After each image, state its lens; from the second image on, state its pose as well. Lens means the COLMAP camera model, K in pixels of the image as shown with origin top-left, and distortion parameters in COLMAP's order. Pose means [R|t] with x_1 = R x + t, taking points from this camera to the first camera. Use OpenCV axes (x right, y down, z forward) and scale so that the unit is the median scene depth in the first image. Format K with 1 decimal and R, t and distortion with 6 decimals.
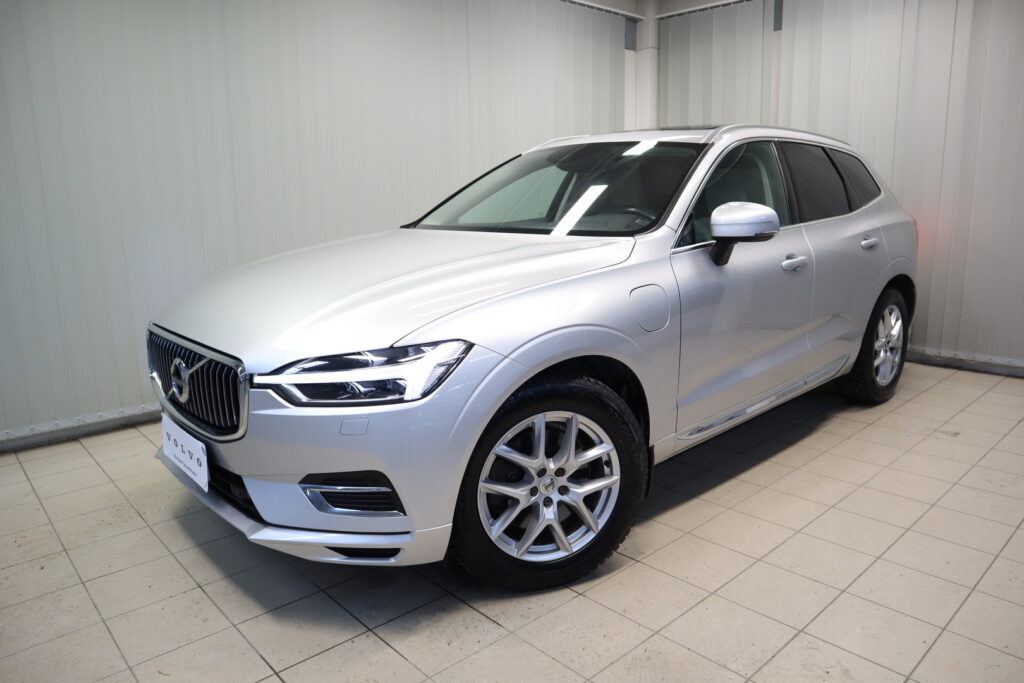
lens RADIAL K [[710.7, 0, 517.9], [0, 710.7, 334.7], [0, 0, 1]] dist [-0.089629, 0.007768]
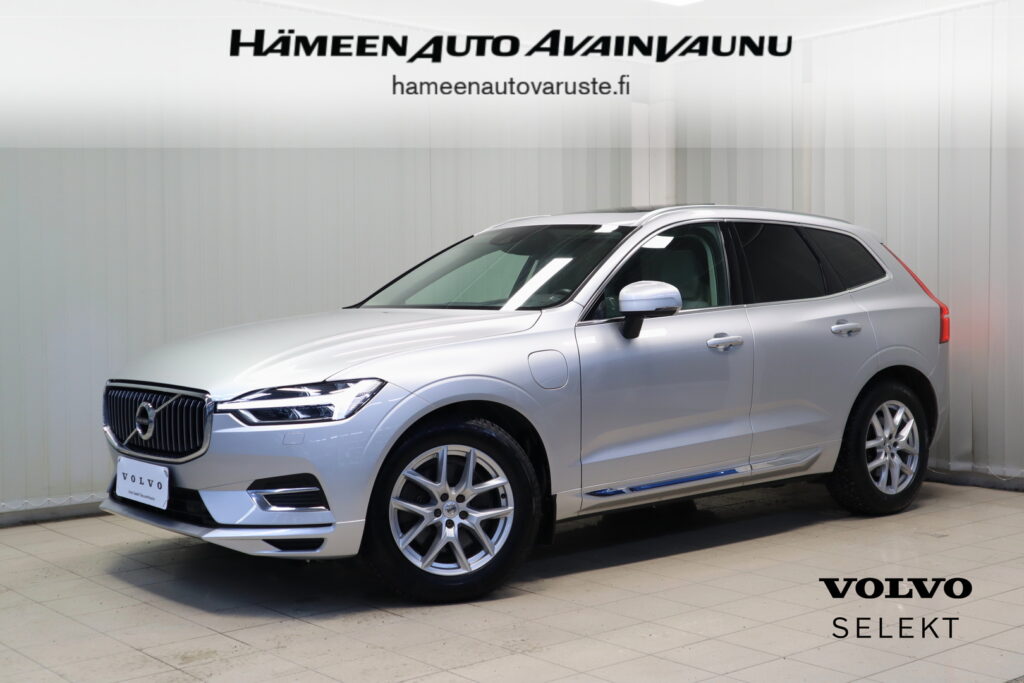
lens RADIAL K [[1249.2, 0, 517.3], [0, 1249.2, 336.9], [0, 0, 1]] dist [0.039498, 0.000000]
pose [[0.999430, 0.005867, -0.033260, 0.224497], [-0.011160, 0.986848, -0.161266, 0.264276], [0.031876, 0.161545, 0.986350, -1.127957]]
